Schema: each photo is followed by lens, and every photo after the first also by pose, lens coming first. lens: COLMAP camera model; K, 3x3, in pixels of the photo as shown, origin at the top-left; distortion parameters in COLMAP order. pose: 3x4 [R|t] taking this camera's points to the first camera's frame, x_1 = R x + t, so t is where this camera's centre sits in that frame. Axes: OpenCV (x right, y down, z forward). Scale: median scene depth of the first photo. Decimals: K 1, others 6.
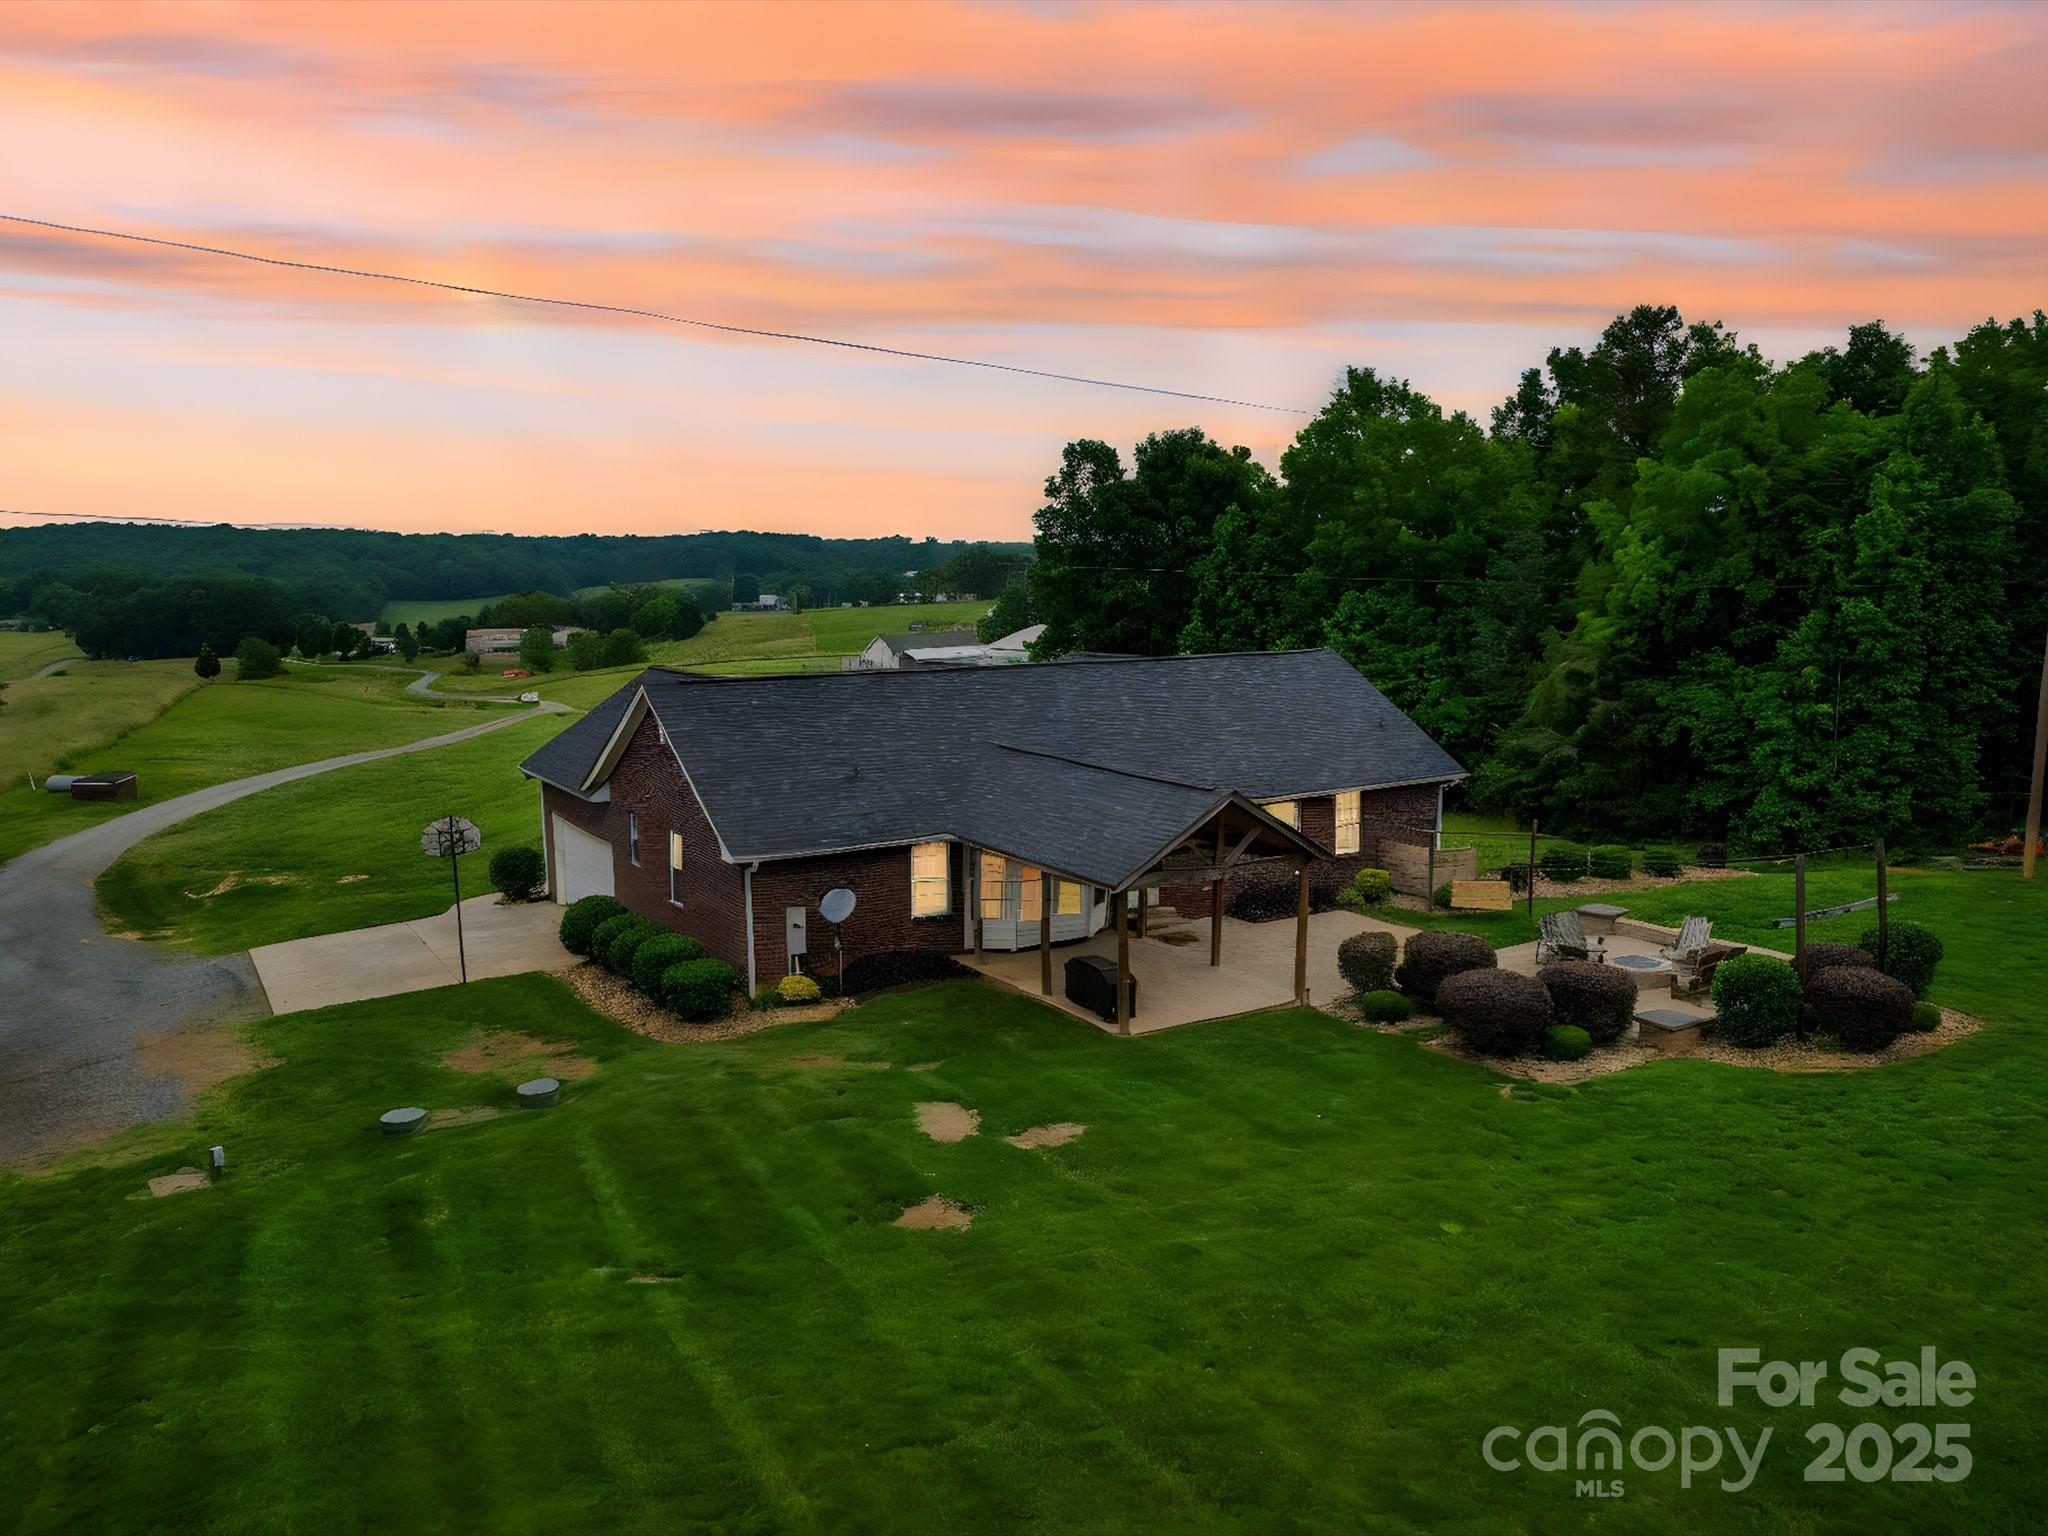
lens RADIAL K [[1484.3, 0, 1024.0], [0, 1484.3, 768.0], [0, 0, 1]] dist [-0.068702, 0.057267]
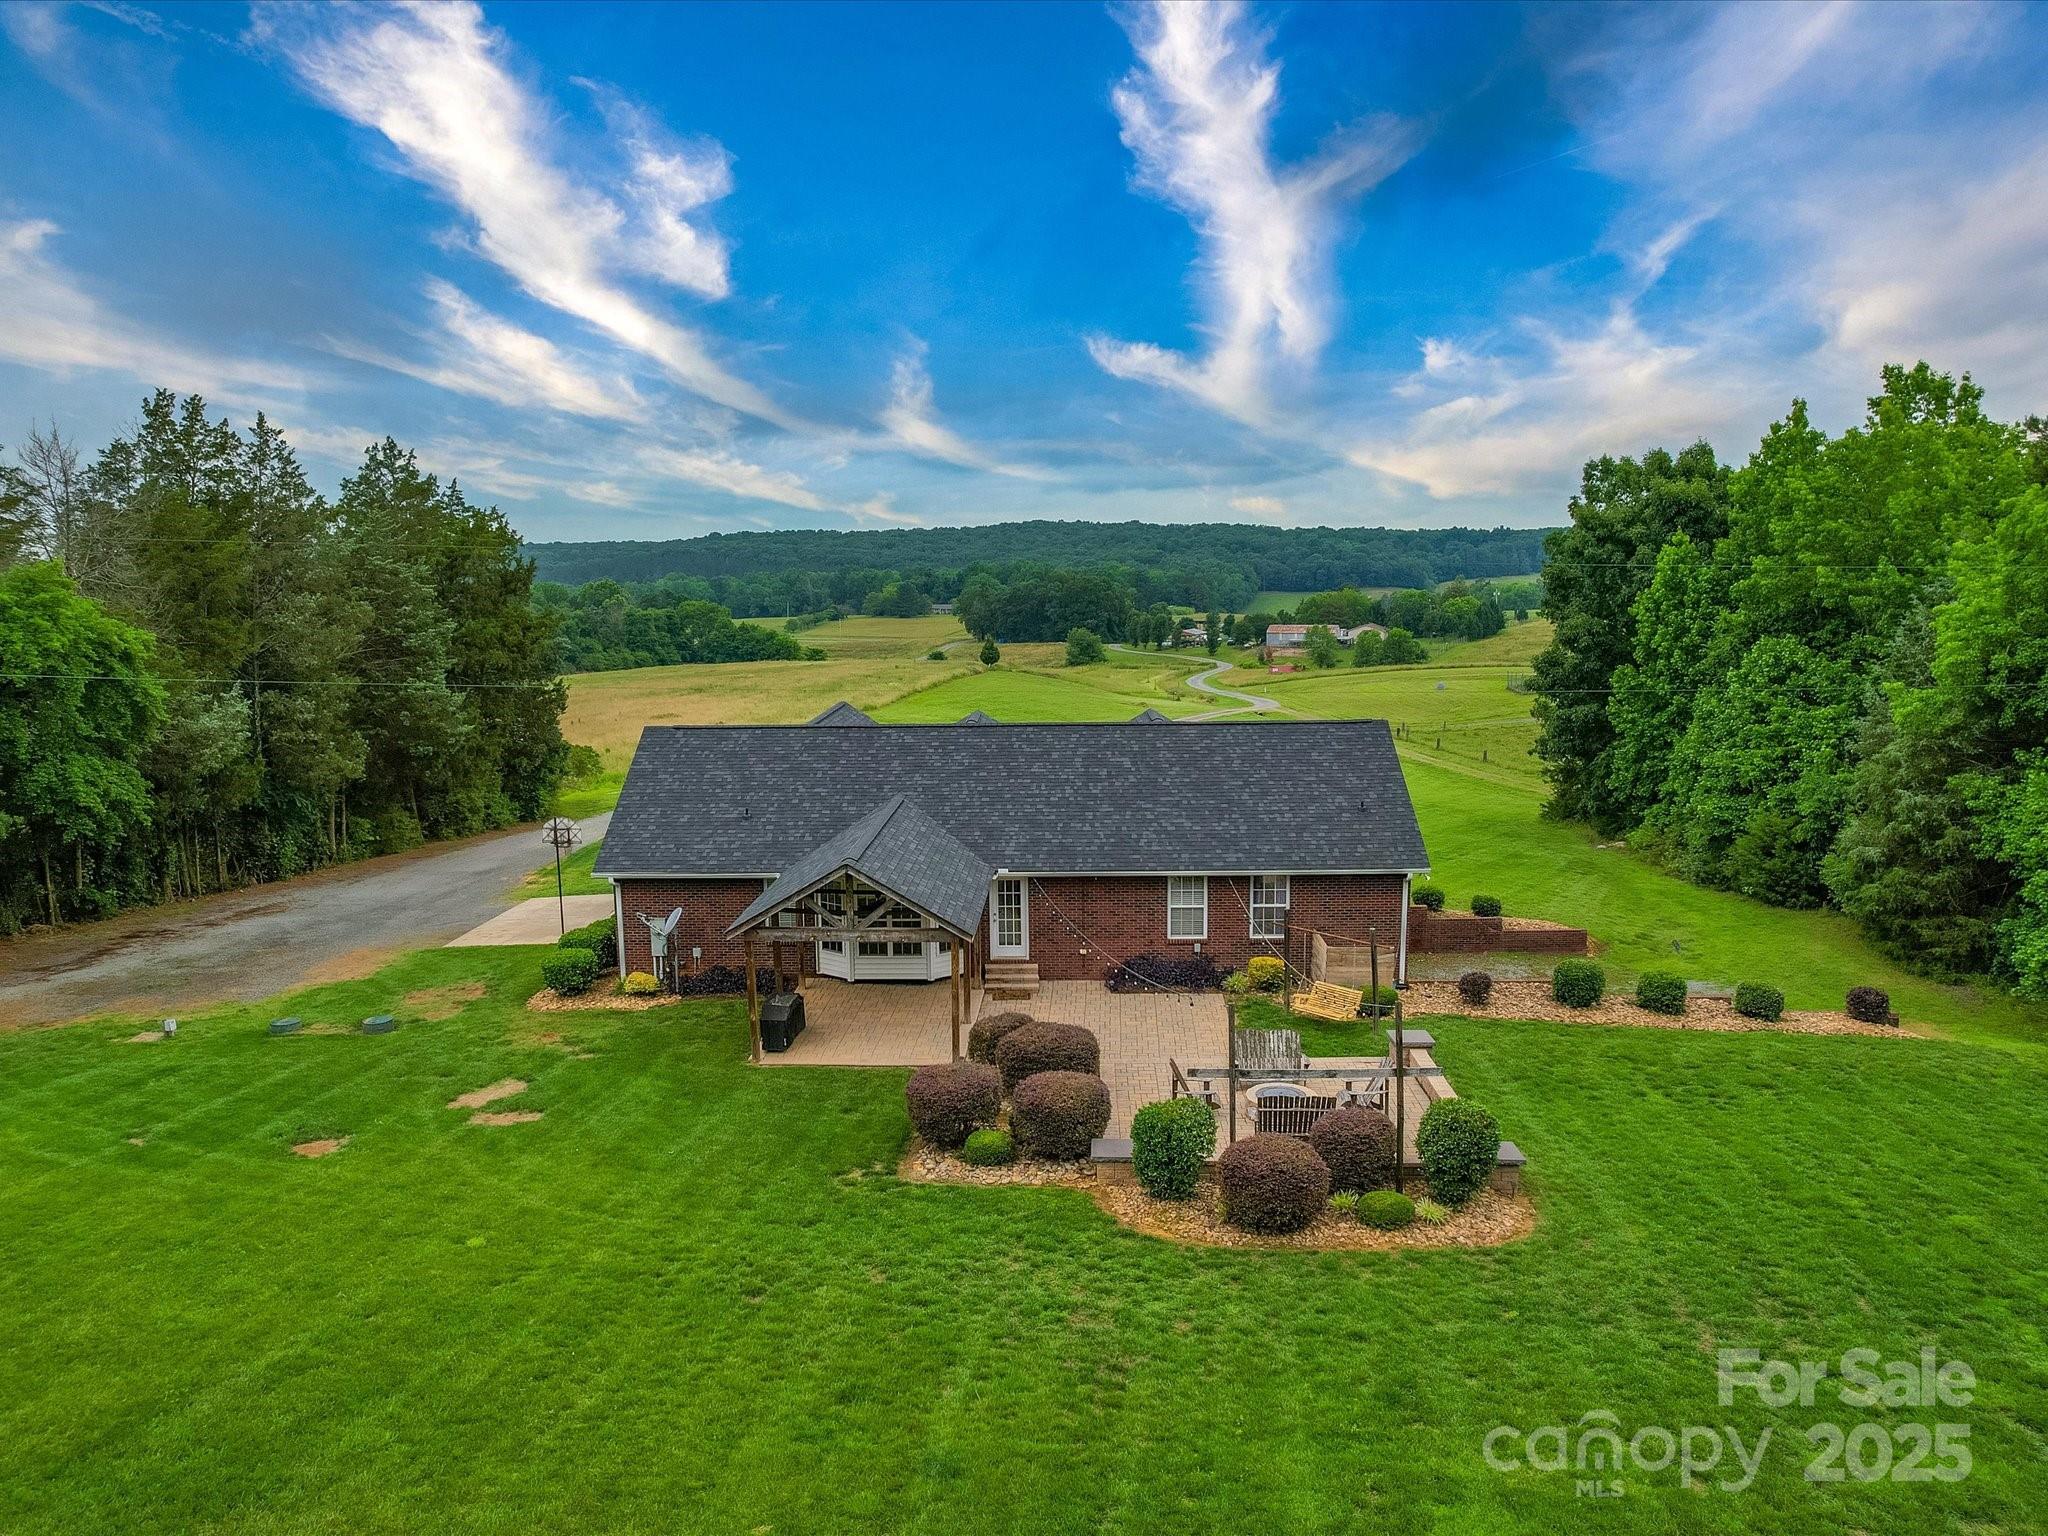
lens RADIAL K [[1484.3, 0, 1024.0], [0, 1484.3, 768.0], [0, 0, 1]] dist [-0.068702, 0.057267]
pose [[0.834150, 0.073814, -0.546576, 0.707540], [-0.070691, 0.997139, 0.026778, -0.078482], [0.546989, 0.016301, 0.836981, 0.122983]]
